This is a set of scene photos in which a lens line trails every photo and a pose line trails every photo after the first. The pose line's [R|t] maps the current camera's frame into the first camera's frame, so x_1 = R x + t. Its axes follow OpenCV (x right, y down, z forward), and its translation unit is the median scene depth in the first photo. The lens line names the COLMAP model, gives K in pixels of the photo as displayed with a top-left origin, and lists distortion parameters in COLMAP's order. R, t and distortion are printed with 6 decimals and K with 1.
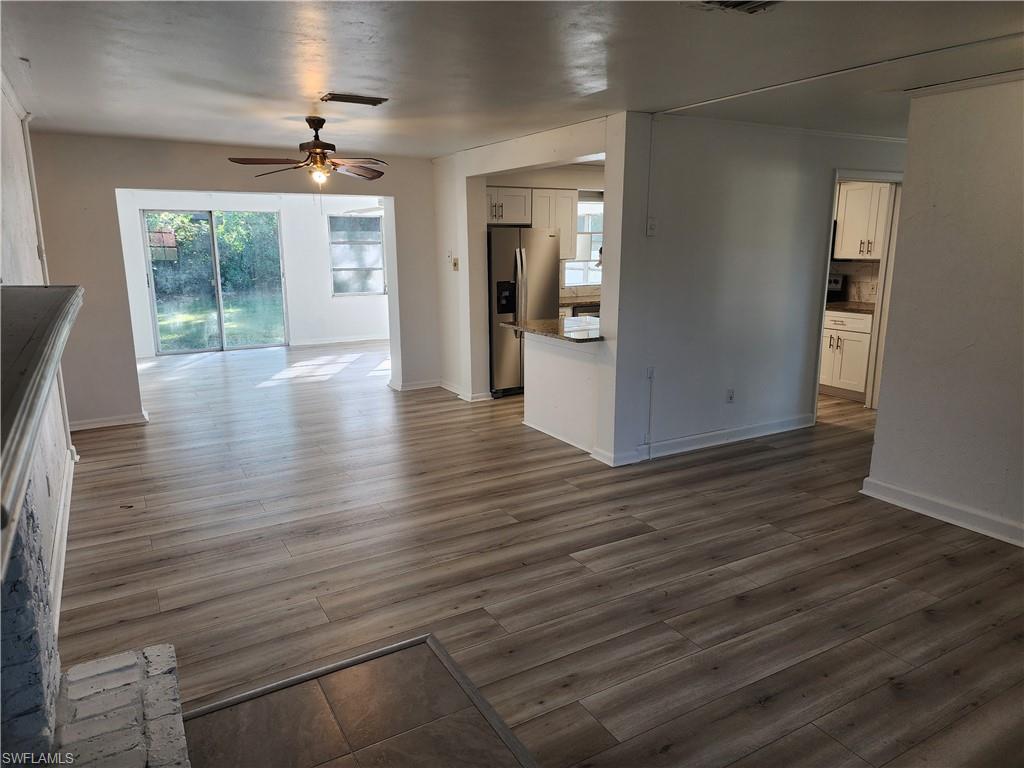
lens RADIAL K [[695.4, 0, 512.0], [0, 695.4, 383.9], [0, 0, 1]] dist [0.036447, -0.010611]
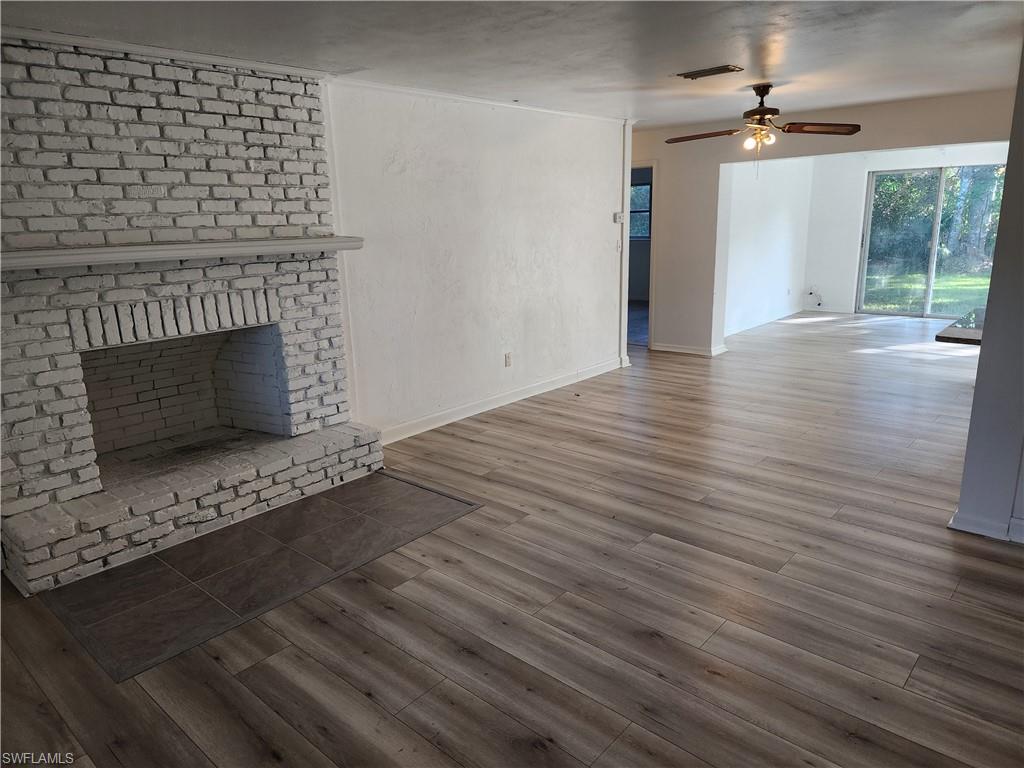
lens RADIAL K [[695.4, 0, 512.1], [0, 695.4, 387.2], [0, 0, 1]] dist [0.036447, -0.010611]
pose [[0.306369, 0.232818, -0.923003, 0.994577], [-0.174602, 0.966923, 0.185941, -0.113648], [0.935763, 0.104192, 0.336886, 0.522124]]
